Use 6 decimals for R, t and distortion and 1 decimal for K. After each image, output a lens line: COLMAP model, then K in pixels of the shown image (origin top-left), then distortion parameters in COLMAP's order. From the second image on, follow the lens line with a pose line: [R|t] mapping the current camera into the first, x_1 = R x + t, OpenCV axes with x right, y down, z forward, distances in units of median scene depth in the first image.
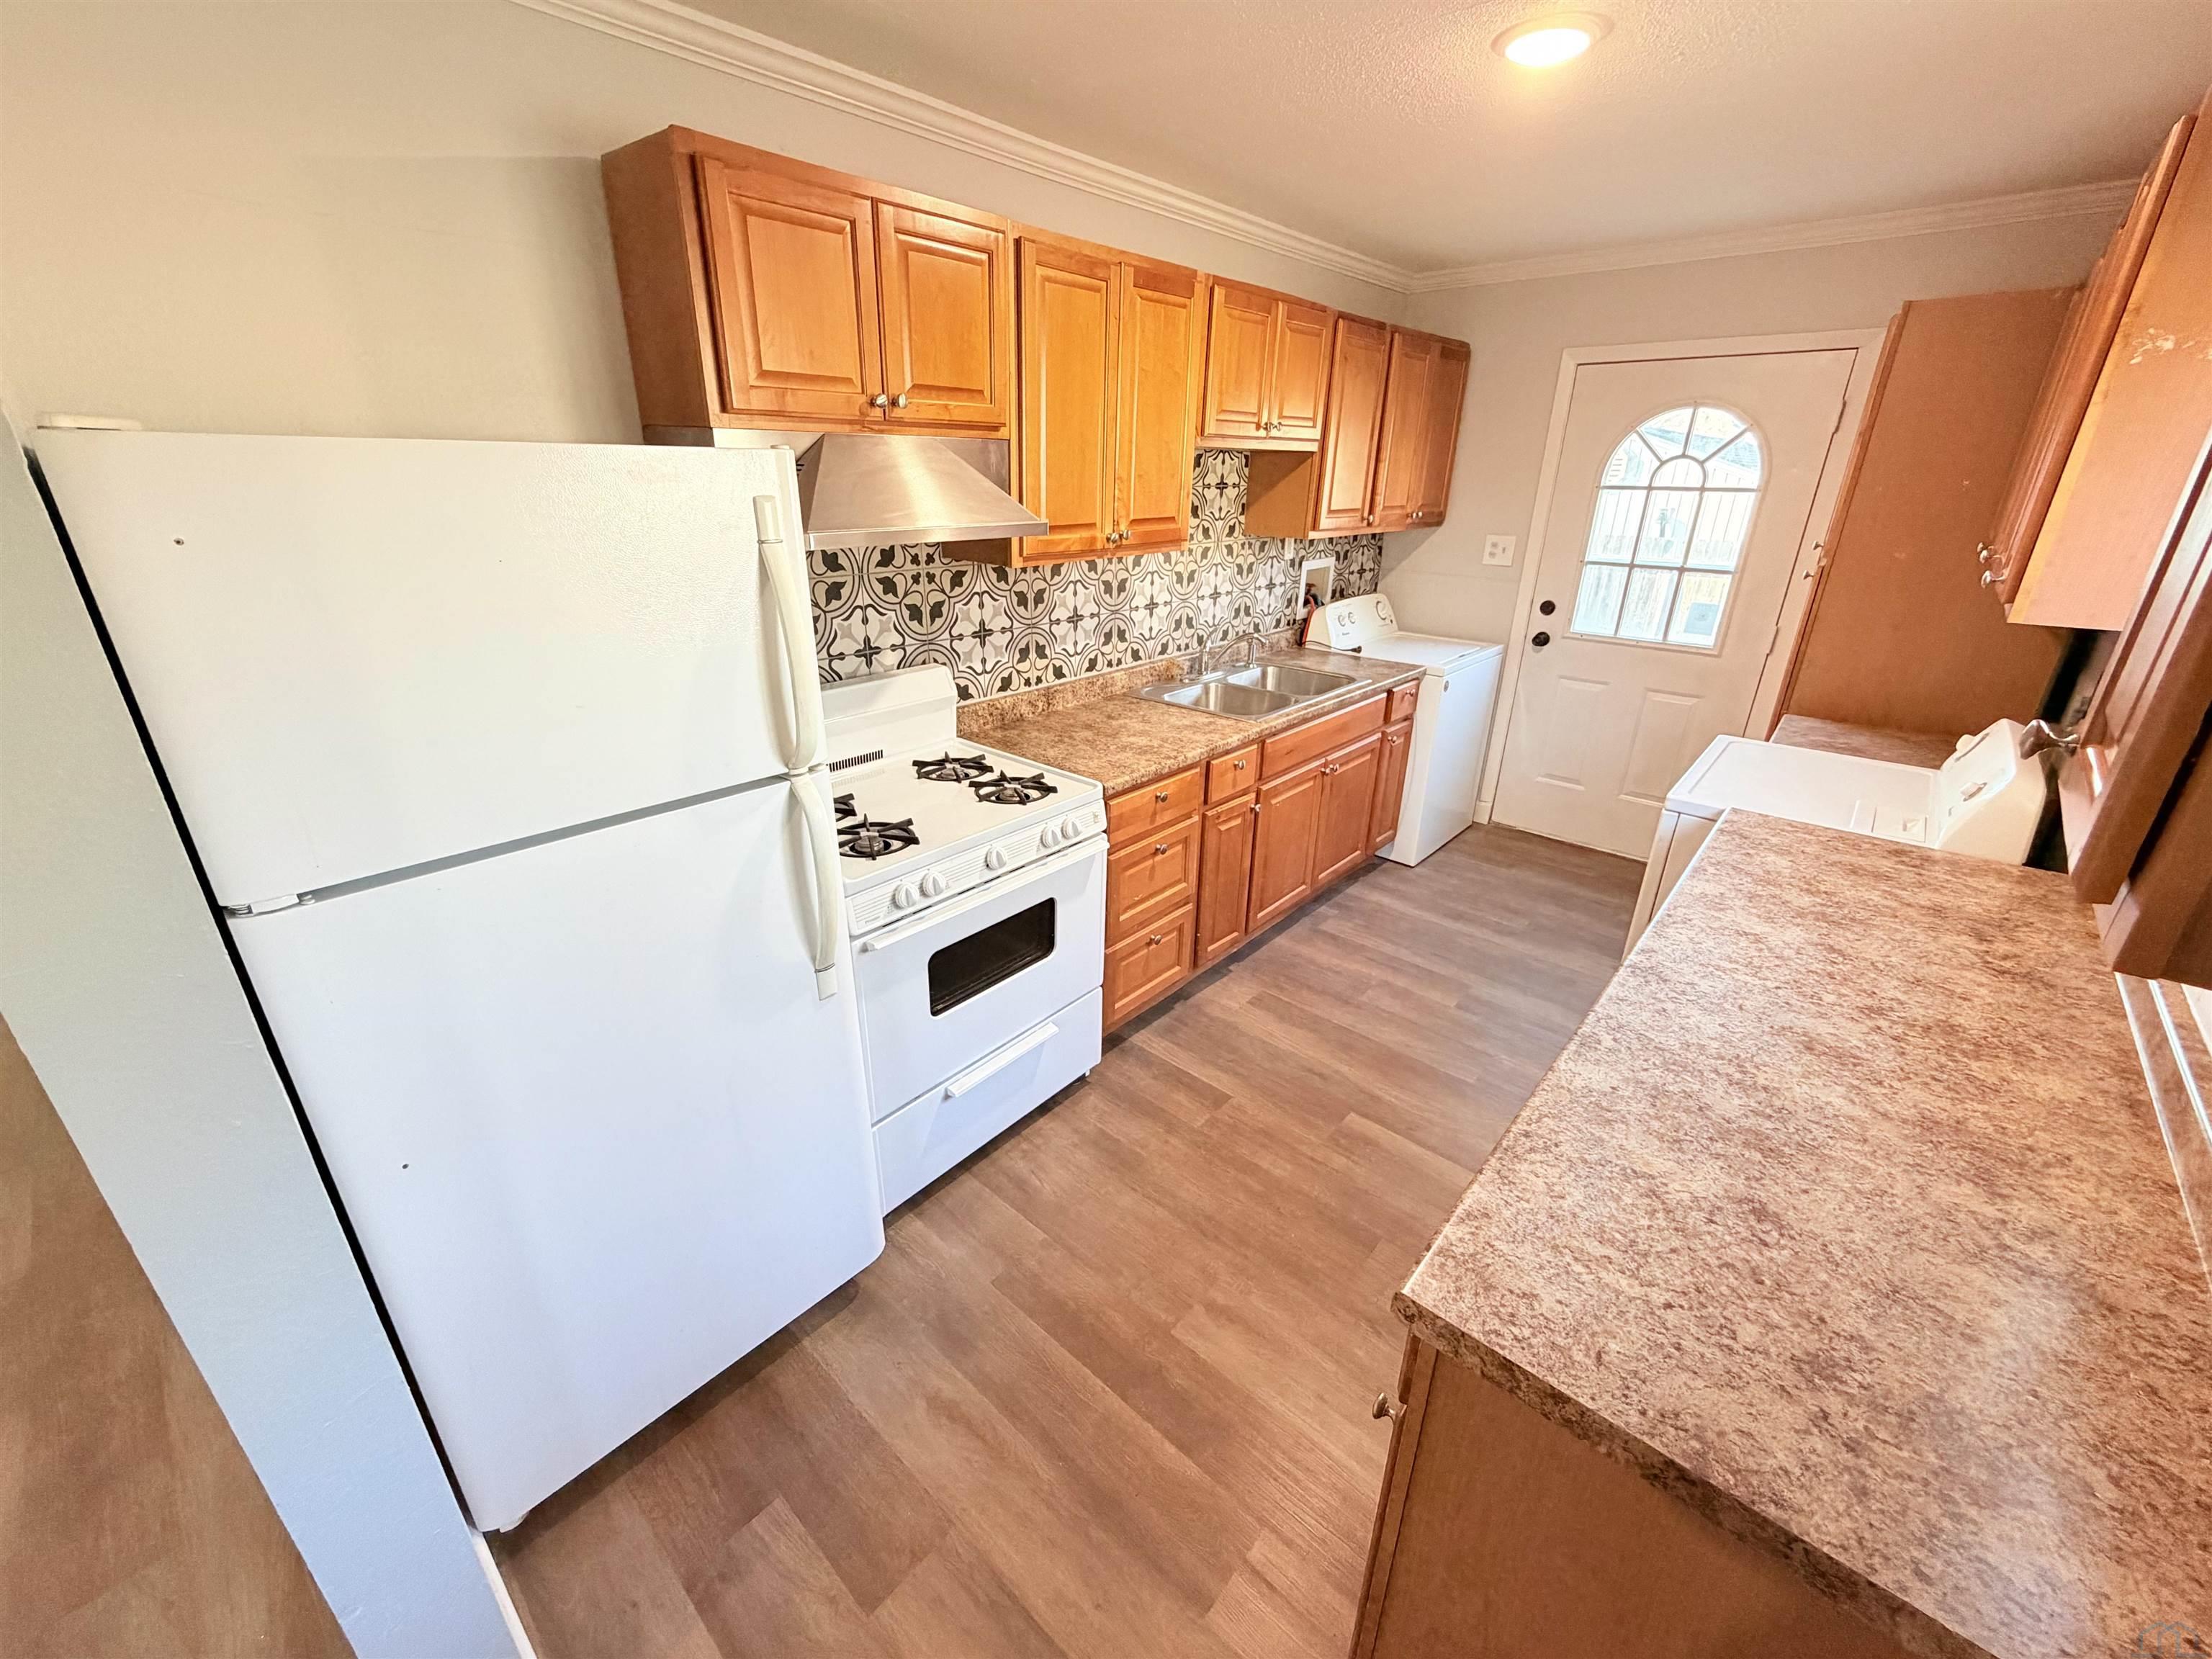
lens RADIAL K [[881.3, 0, 1099.7], [0, 881.3, 828.0], [0, 0, 1]] dist [0.001390, 0.000174]
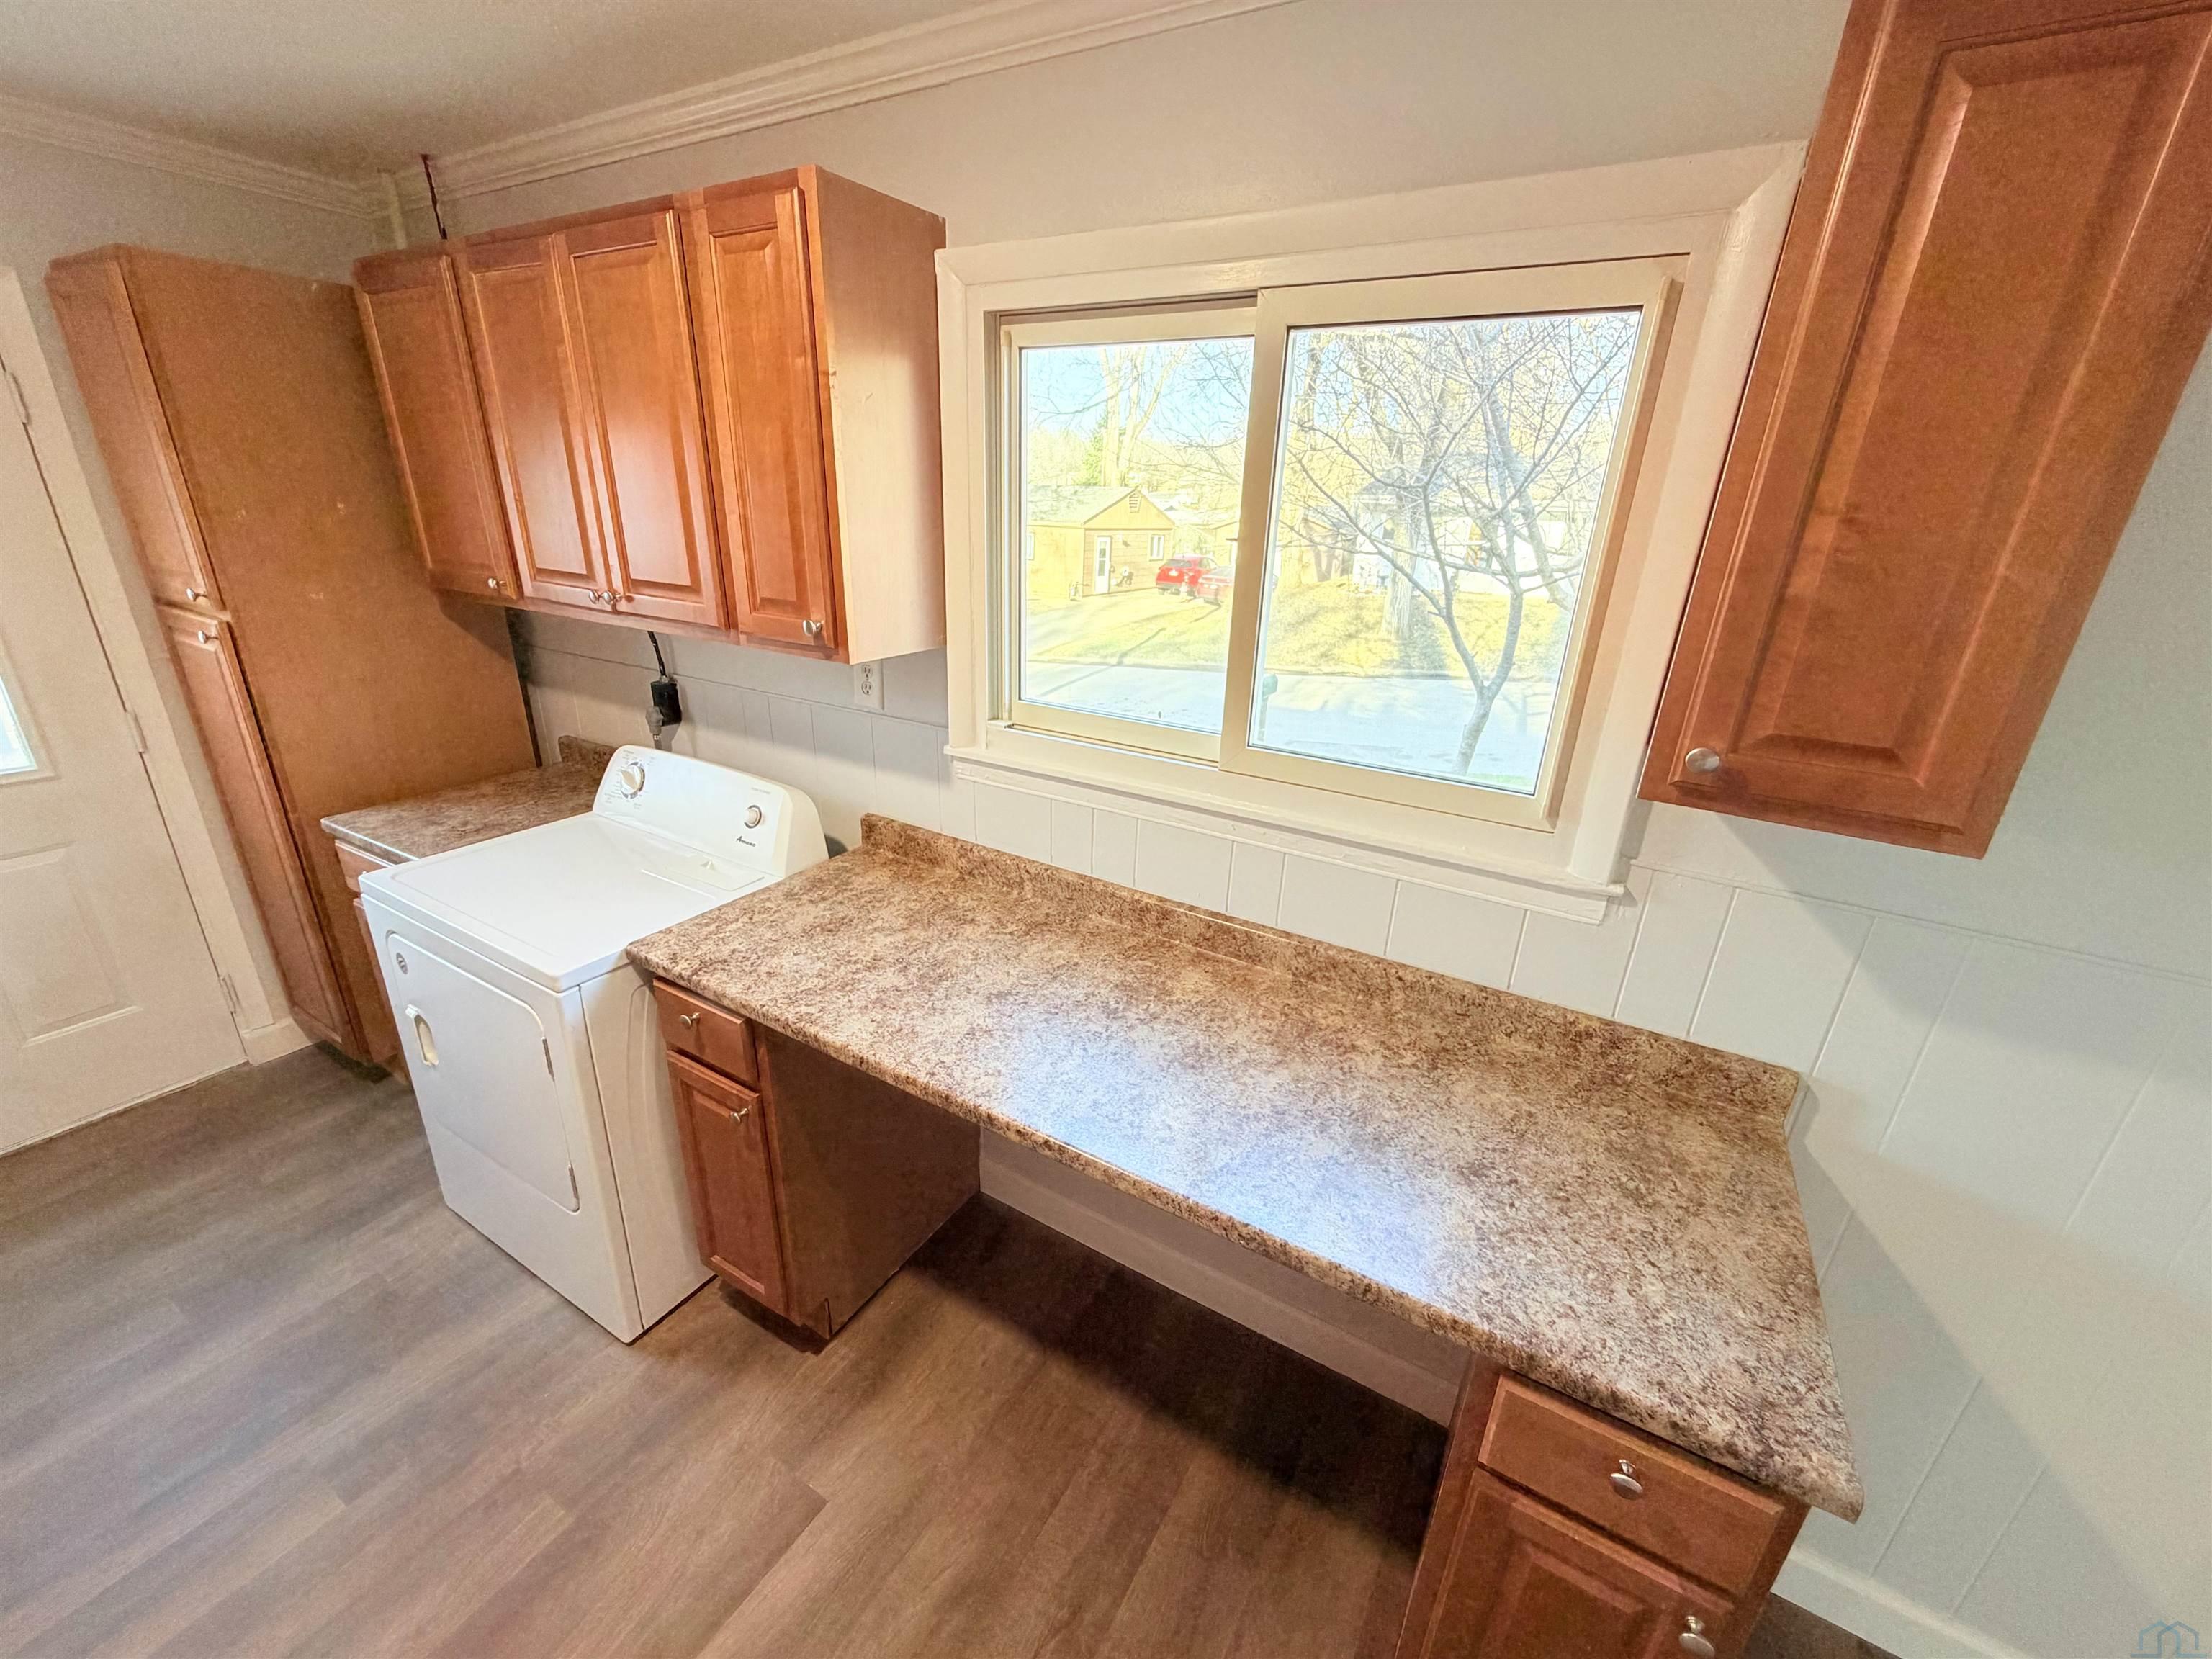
lens RADIAL K [[881.3, 0, 1099.7], [0, 881.3, 828.0], [0, 0, 1]] dist [0.001390, 0.000174]
pose [[-0.195857, -0.357487, 0.913150, -0.026910], [0.337989, 0.849519, 0.405070, -0.209179], [-0.920545, 0.387970, -0.045558, 0.452780]]
